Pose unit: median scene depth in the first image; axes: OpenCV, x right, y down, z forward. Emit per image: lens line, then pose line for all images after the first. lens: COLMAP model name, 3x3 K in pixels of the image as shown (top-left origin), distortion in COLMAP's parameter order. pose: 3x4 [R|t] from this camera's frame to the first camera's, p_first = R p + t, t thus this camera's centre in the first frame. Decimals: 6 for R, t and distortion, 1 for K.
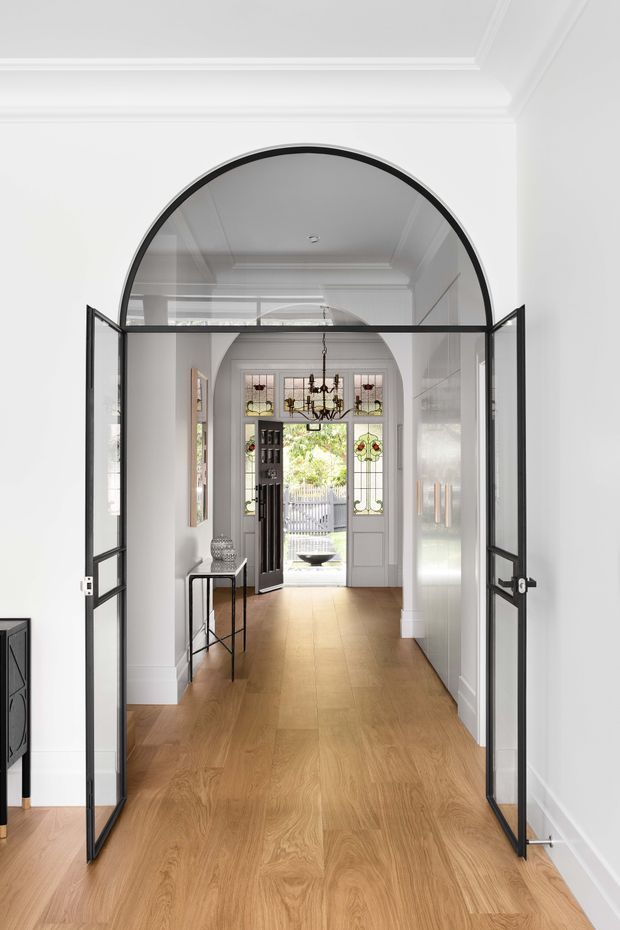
lens RADIAL K [[699.7, 0, 311.7], [0, 699.7, 473.4], [0, 0, 1]] dist [0.004721, 0.006021]
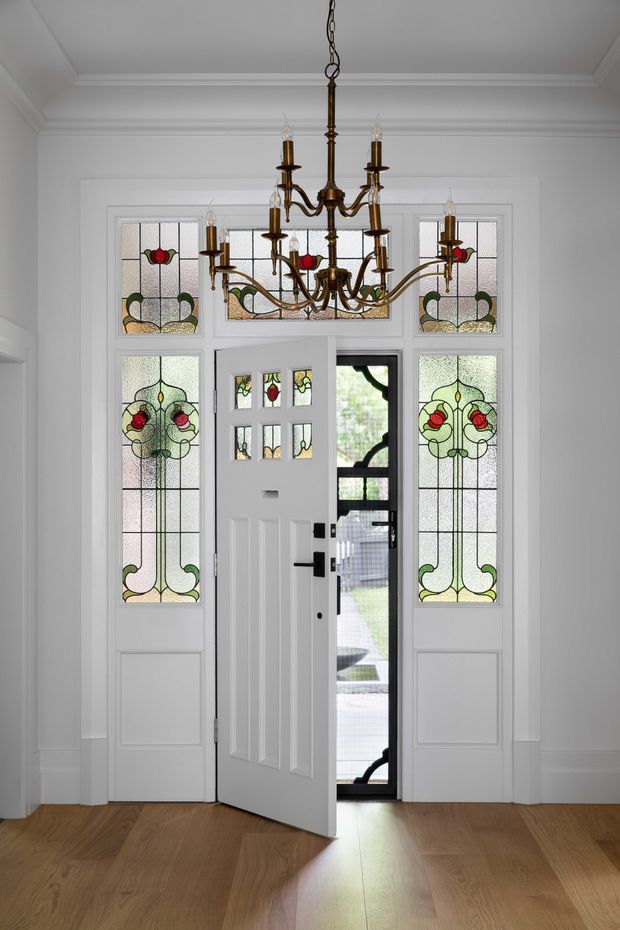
lens RADIAL K [[699.7, 0, 311.7], [0, 699.7, 473.4], [0, 0, 1]] dist [0.004721, 0.006021]
pose [[0.999366, 0.000153, -0.035602, 0.017591], [-0.000393, 0.999977, -0.006730, -0.006772], [0.035601, 0.006739, 0.999343, 0.632567]]
